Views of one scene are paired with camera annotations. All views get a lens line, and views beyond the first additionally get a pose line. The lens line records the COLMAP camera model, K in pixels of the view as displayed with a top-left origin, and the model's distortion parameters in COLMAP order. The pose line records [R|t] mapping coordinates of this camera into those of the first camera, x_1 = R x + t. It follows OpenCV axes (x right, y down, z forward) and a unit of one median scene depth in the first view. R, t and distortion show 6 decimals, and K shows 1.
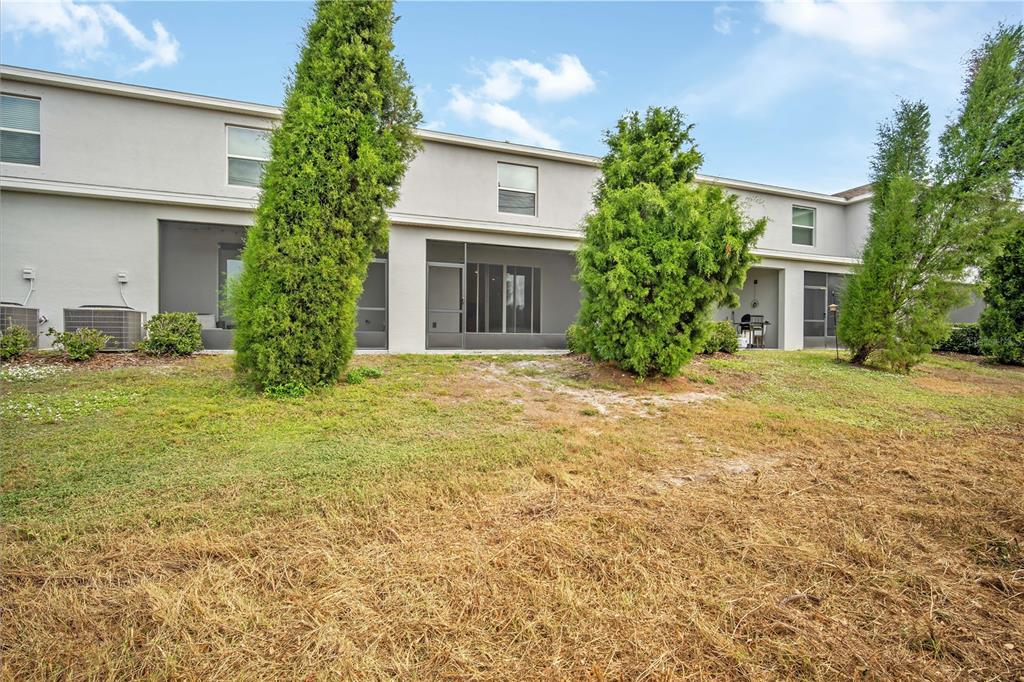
lens RADIAL K [[455.7, 0, 509.3], [0, 455.7, 343.1], [0, 0, 1]] dist [-0.004098, 0.000634]
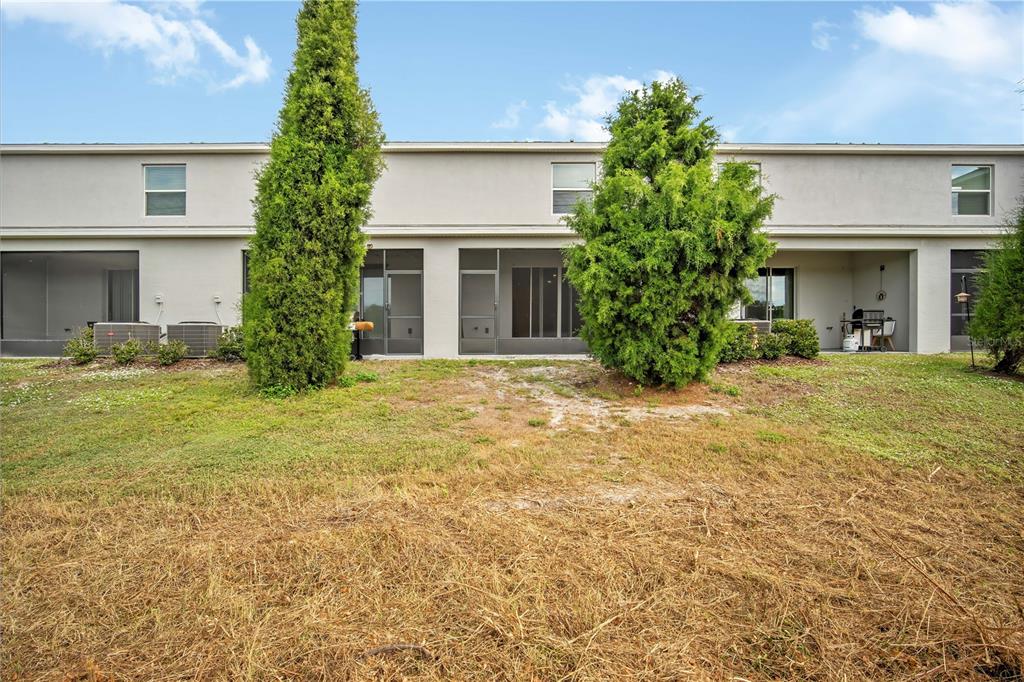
lens RADIAL K [[455.7, 0, 510.7], [0, 455.7, 342.1], [0, 0, 1]] dist [-0.004098, 0.000634]
pose [[0.946464, -0.011106, -0.322618, 0.364572], [0.008625, 0.999921, -0.009120, -0.005984], [0.322694, 0.005849, 0.946485, 0.077113]]
